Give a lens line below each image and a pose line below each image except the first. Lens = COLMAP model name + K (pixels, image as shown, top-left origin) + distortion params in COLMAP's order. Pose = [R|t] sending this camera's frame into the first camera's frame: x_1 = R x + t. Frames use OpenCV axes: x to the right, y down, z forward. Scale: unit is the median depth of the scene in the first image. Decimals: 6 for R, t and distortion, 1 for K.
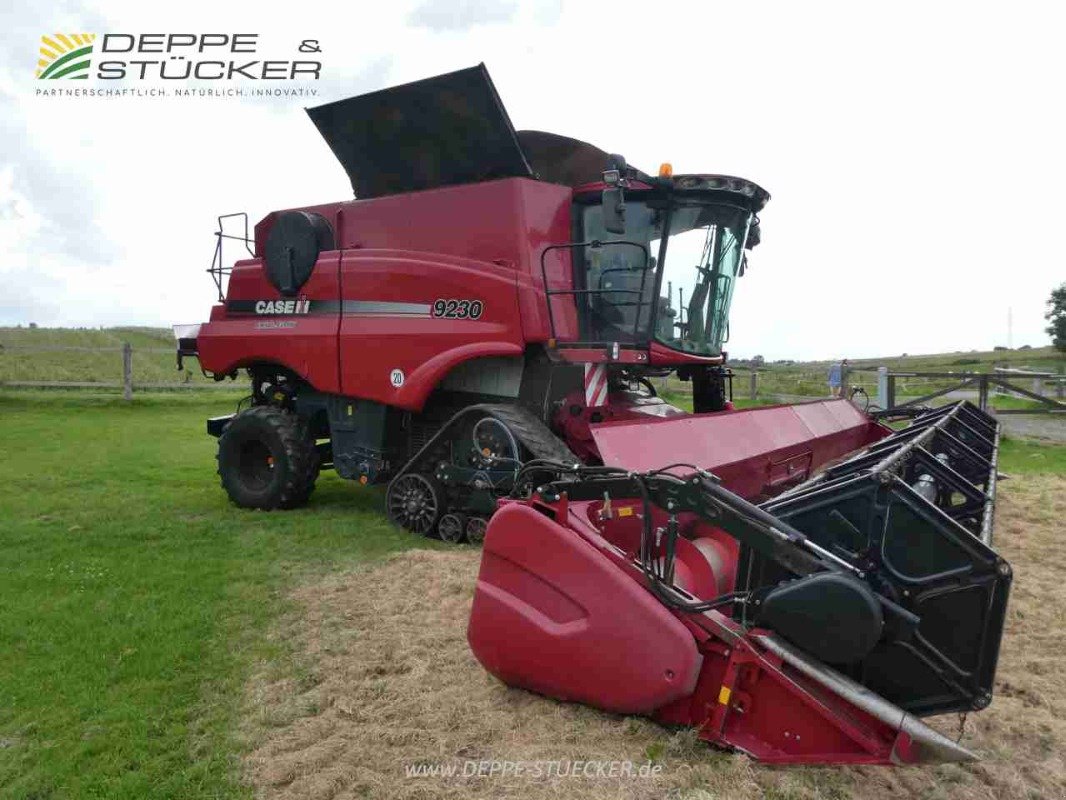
lens RADIAL K [[753.3, 0, 540.3], [0, 753.3, 397.4], [0, 0, 1]] dist [0.000155, 0.001405]
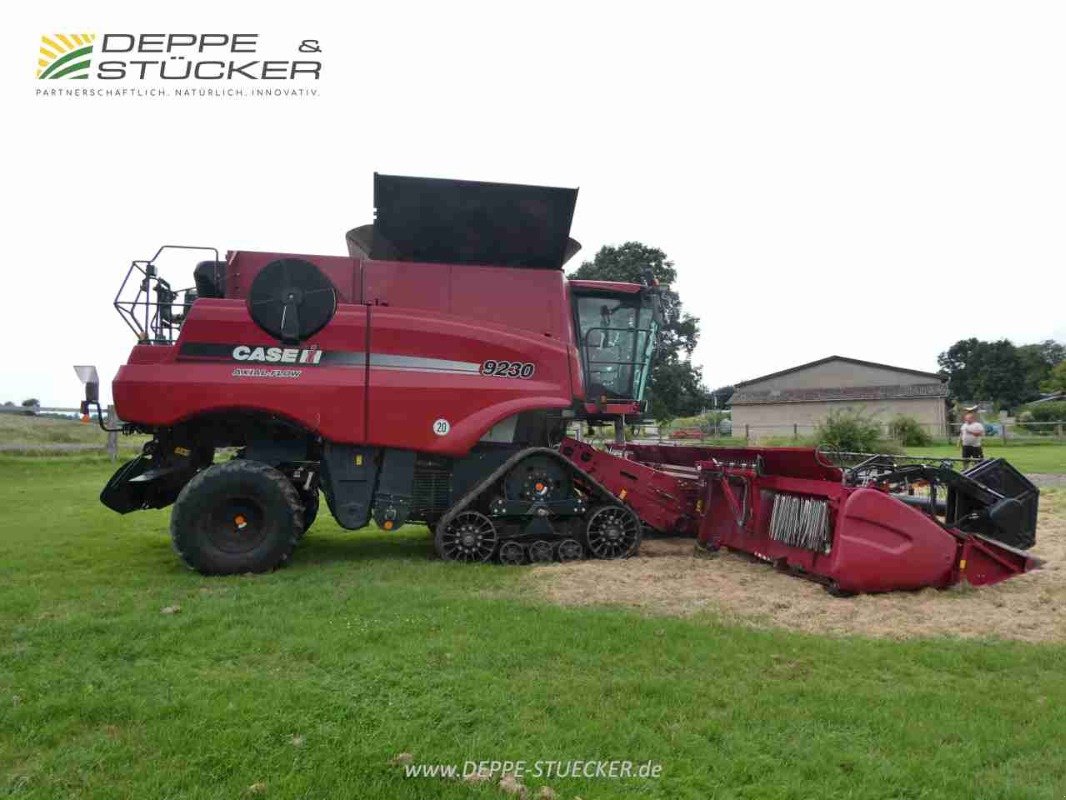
lens RADIAL K [[753.3, 0, 535.3], [0, 753.3, 397.6], [0, 0, 1]] dist [0.000155, 0.001405]
pose [[0.715130, 0.021430, 0.698663, -0.855545], [0.030739, 0.997599, -0.062063, 0.003735], [-0.698315, 0.065859, 0.712754, 0.106613]]
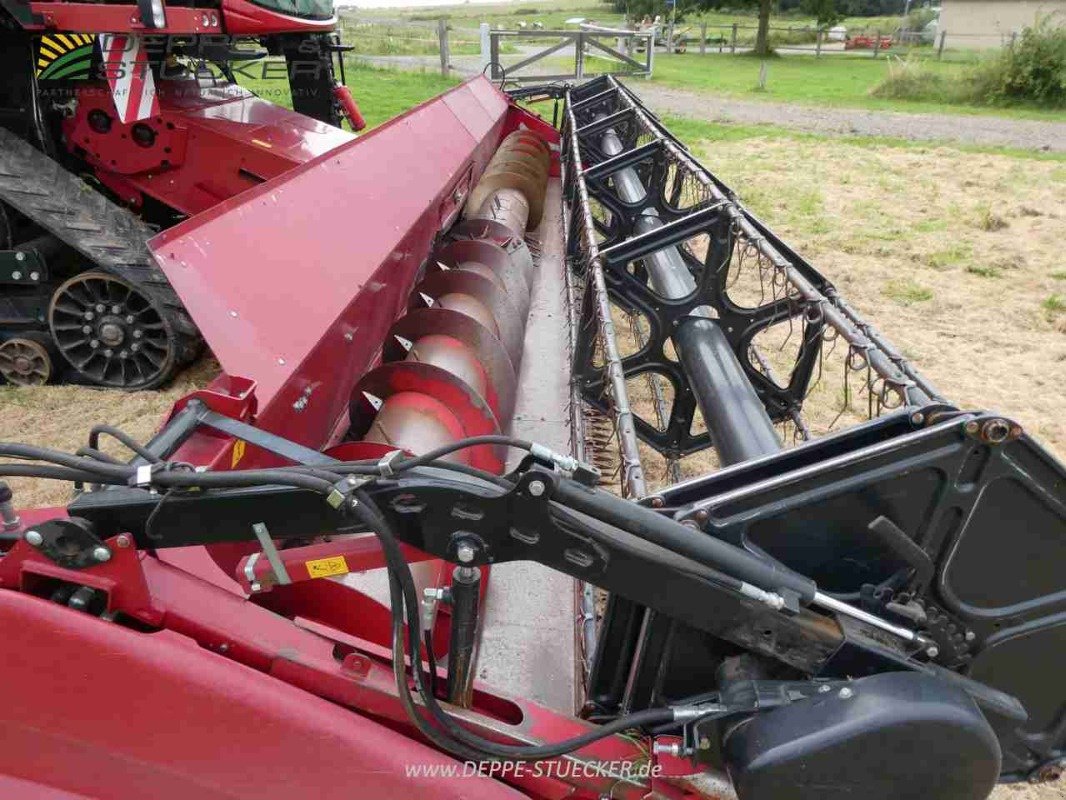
lens RADIAL K [[753.3, 0, 537.3], [0, 753.3, 385.6], [0, 0, 1]] dist [0.000155, 0.001405]
pose [[0.858505, -0.214841, 0.465631, 0.021246], [0.006498, 0.912492, 0.409042, -0.029970], [-0.512764, -0.348139, 0.784775, 0.293714]]
